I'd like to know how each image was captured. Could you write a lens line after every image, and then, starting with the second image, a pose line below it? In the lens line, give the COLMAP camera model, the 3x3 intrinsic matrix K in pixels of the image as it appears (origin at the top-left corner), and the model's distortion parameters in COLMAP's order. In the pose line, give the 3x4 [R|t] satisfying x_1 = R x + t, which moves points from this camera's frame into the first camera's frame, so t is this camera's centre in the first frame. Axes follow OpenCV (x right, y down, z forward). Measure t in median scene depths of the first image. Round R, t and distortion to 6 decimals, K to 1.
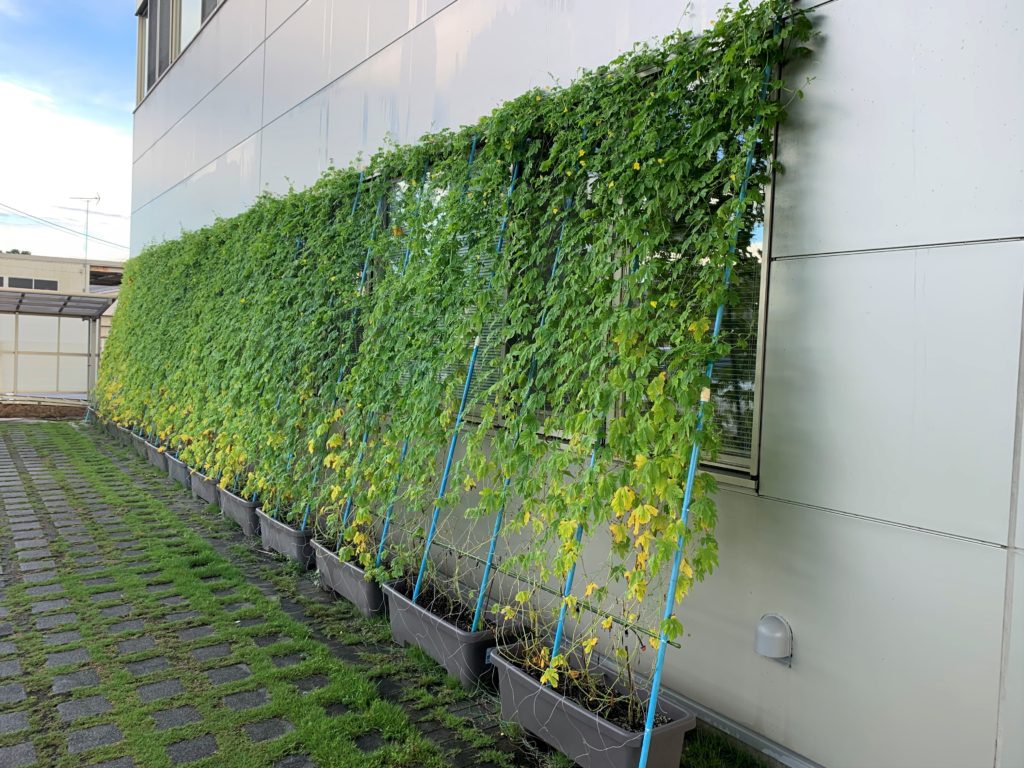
lens RADIAL K [[787.8, 0, 511.7], [0, 787.8, 384.8], [0, 0, 1]] dist [0.021888, -0.008348]
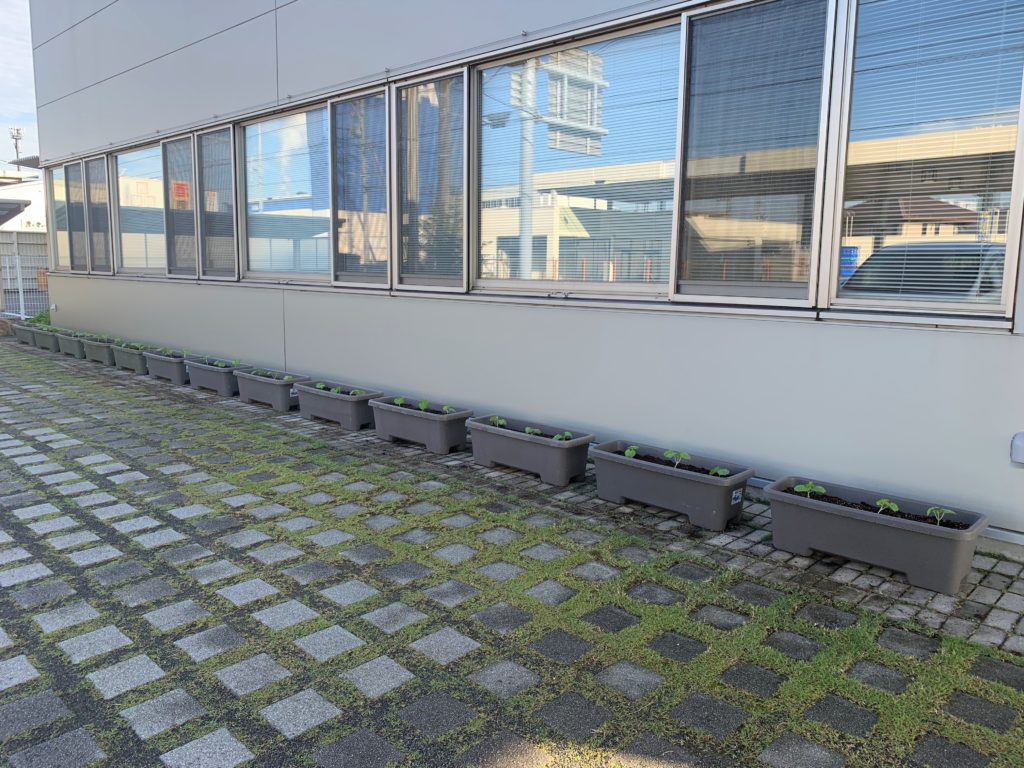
lens RADIAL K [[787.8, 0, 507.6], [0, 787.8, 378.8], [0, 0, 1]] dist [0.021888, -0.008348]
pose [[0.983611, -0.064659, 0.168309, -0.444050], [0.044260, 0.991512, 0.122250, 0.019254], [-0.174785, -0.112797, 0.978124, -0.025935]]
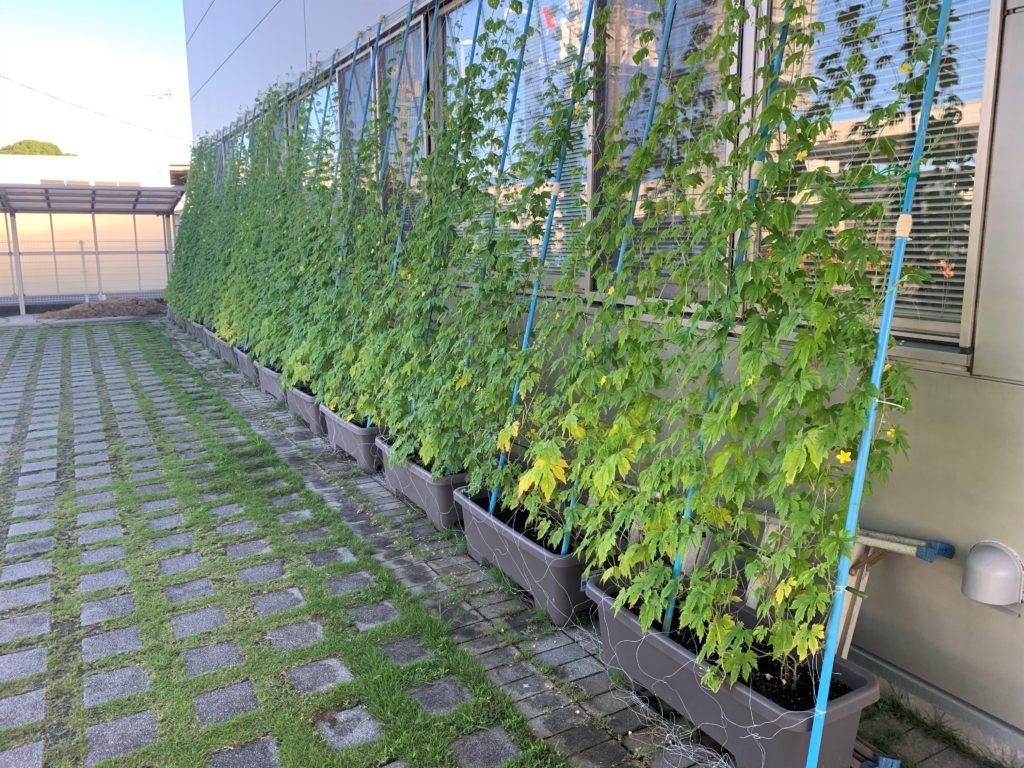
lens RADIAL K [[787.8, 0, 512.8], [0, 787.8, 381.3], [0, 0, 1]] dist [0.021888, -0.008348]
pose [[0.993994, -0.027416, -0.105949, -0.009529], [0.041824, 0.989789, 0.136264, 0.023534], [0.101131, -0.139877, 0.984991, 0.192086]]
